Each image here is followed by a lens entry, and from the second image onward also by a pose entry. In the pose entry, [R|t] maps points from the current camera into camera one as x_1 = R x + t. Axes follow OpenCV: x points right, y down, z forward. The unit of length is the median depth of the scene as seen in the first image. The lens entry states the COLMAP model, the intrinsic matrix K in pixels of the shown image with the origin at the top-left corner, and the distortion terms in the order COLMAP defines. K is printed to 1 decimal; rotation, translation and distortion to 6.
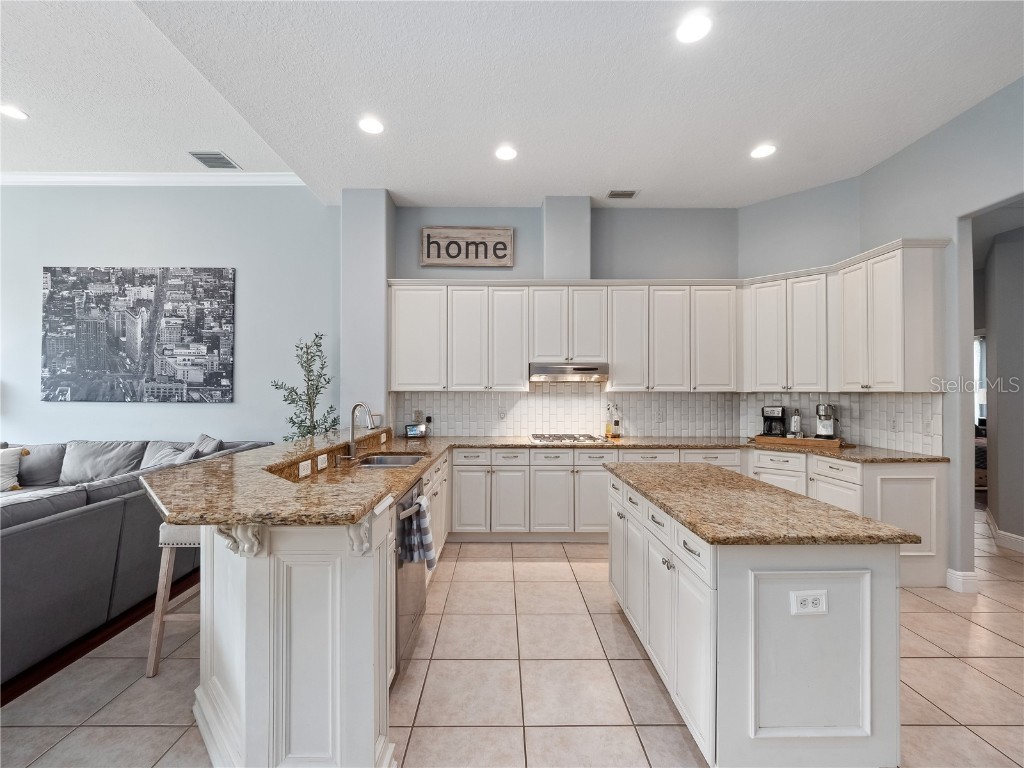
lens RADIAL K [[432.7, 0, 504.4], [0, 432.7, 386.6], [0, 0, 1]] dist [0.010350, -0.010681]
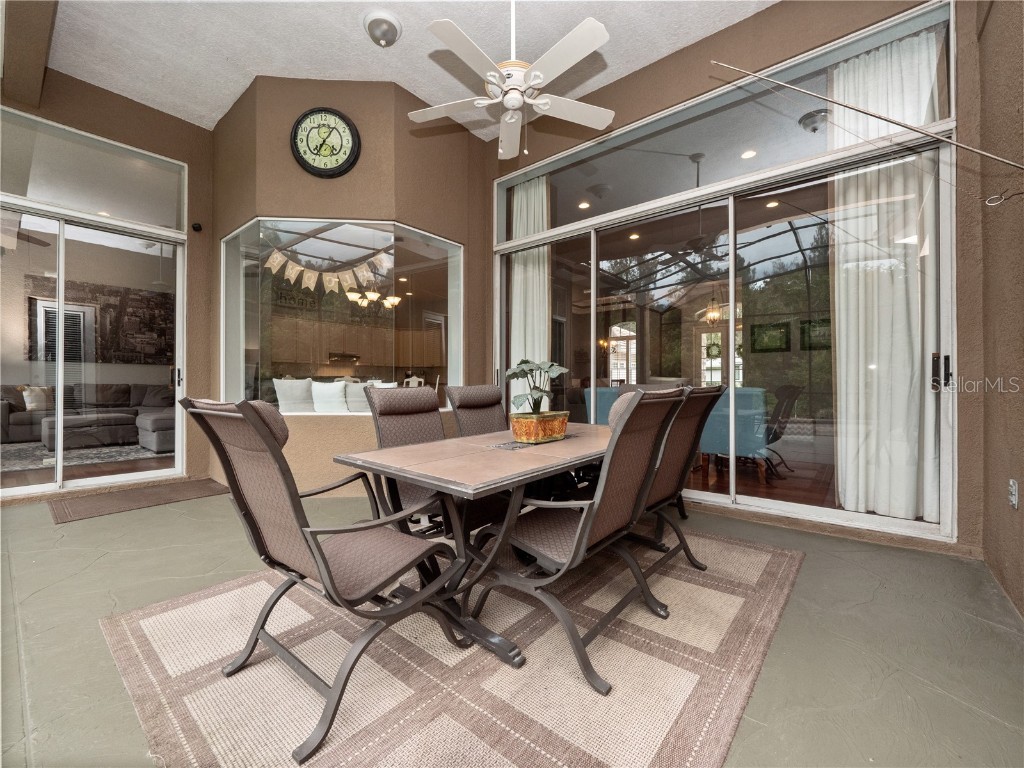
lens RADIAL K [[431.0, 0, 500.2], [0, 431.0, 380.1], [0, 0, 1]] dist [0.010481, -0.010441]
pose [[0.653440, 0.006313, 0.756952, -1.123801], [-0.012906, 0.999913, 0.002803, 0.079134], [-0.756869, -0.011601, 0.653464, -1.321619]]
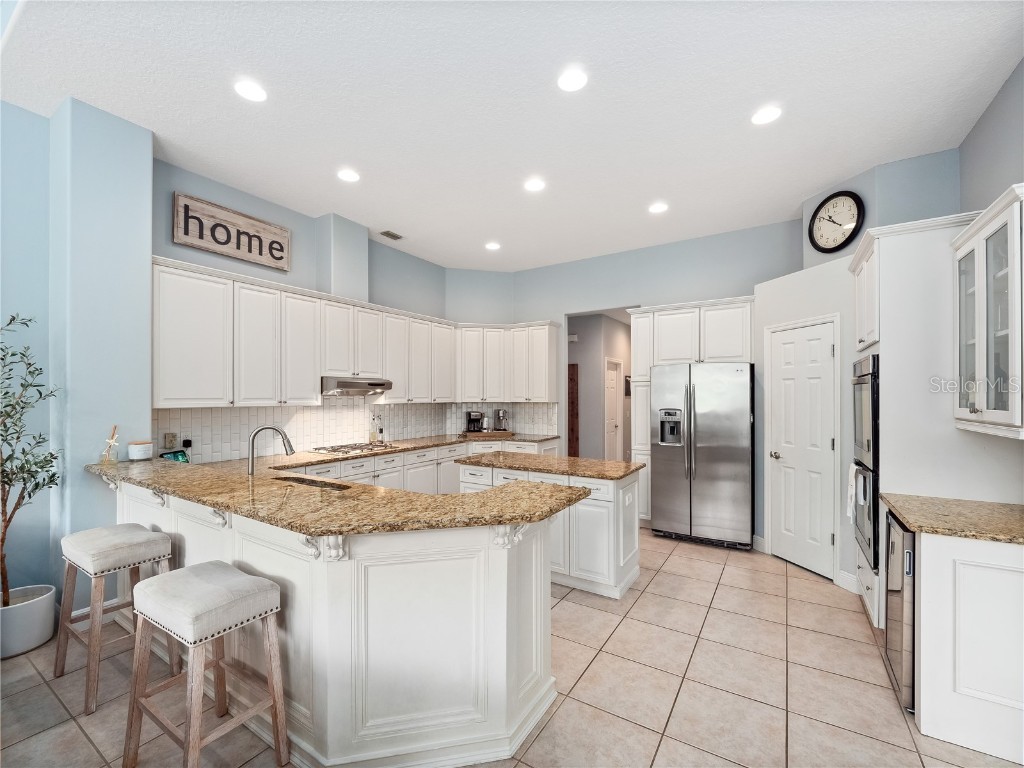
lens RADIAL K [[432.2, 0, 502.5], [0, 432.2, 395.9], [0, 0, 1]] dist [0.011856, -0.010222]
pose [[0.547833, -0.002541, 0.836584, -0.515161], [-0.009473, 0.999912, 0.009240, -0.021848], [-0.836534, -0.012987, 0.547761, 0.097848]]
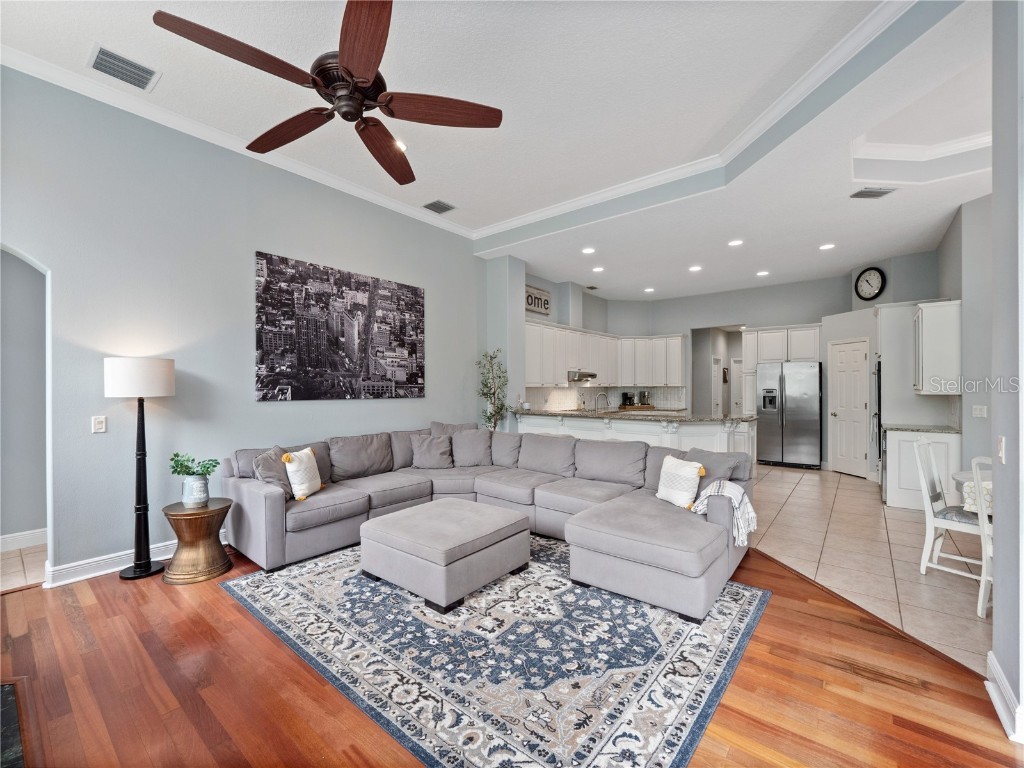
lens RADIAL K [[432.7, 0, 504.4], [0, 432.7, 386.6], [0, 0, 1]] dist [0.010350, -0.010681]
pose [[0.640667, -0.005844, 0.767796, -1.432864], [-0.006680, 0.999891, 0.013185, -0.011975], [-0.767789, -0.013576, 0.640558, 0.028226]]
